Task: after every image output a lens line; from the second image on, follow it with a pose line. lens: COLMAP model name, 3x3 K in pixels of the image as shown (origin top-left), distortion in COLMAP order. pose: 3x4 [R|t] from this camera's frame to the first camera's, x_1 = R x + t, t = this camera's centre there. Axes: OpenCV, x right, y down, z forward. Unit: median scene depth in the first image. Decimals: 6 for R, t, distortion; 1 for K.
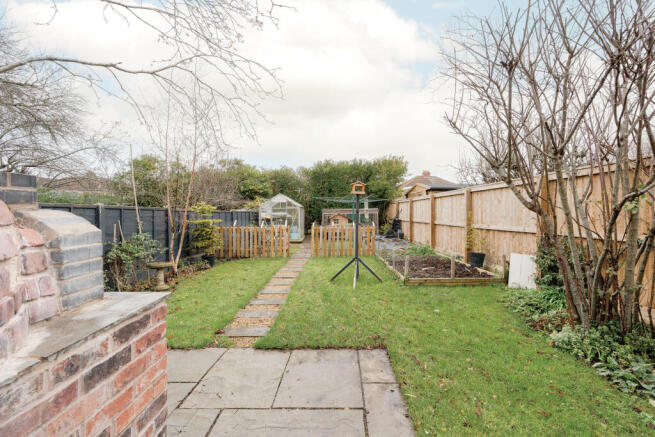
lens RADIAL K [[296.3, 0, 329.4], [0, 296.3, 215.4], [0, 0, 1]] dist [0.000193, 0.000034]
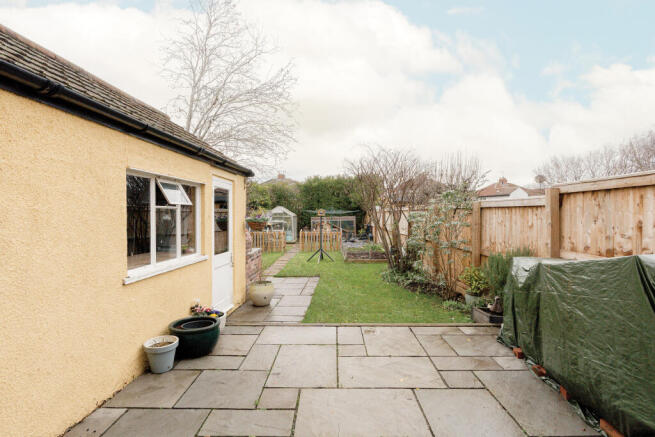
lens RADIAL K [[326.6, 0, 327.5], [0, 326.6, 218.5], [0, 0, 1]] dist [-0.000422, -0.000031]
pose [[0.999990, -0.001807, -0.004058, 0.053599], [0.001838, 0.999970, 0.007465, -0.026017], [0.004045, -0.007472, 0.999964, -0.409648]]
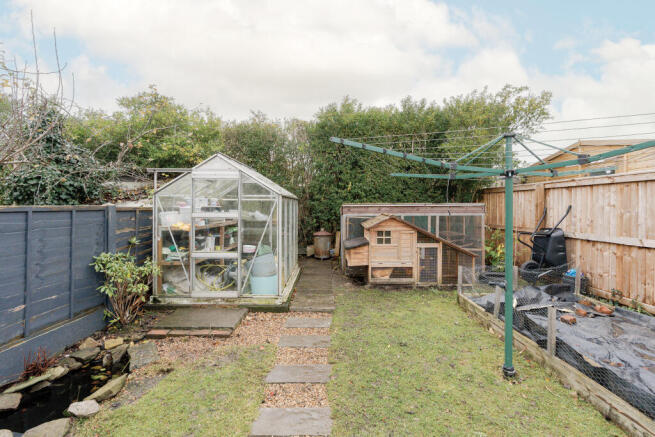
lens RADIAL K [[326.6, 0, 327.5], [0, 326.6, 218.5], [0, 0, 1]] dist [-0.000422, -0.000031]
pose [[0.999843, 0.012061, -0.012971, -0.039612], [-0.011832, 0.999775, 0.017598, -0.008816], [0.013180, -0.017442, 0.999761, 0.583713]]
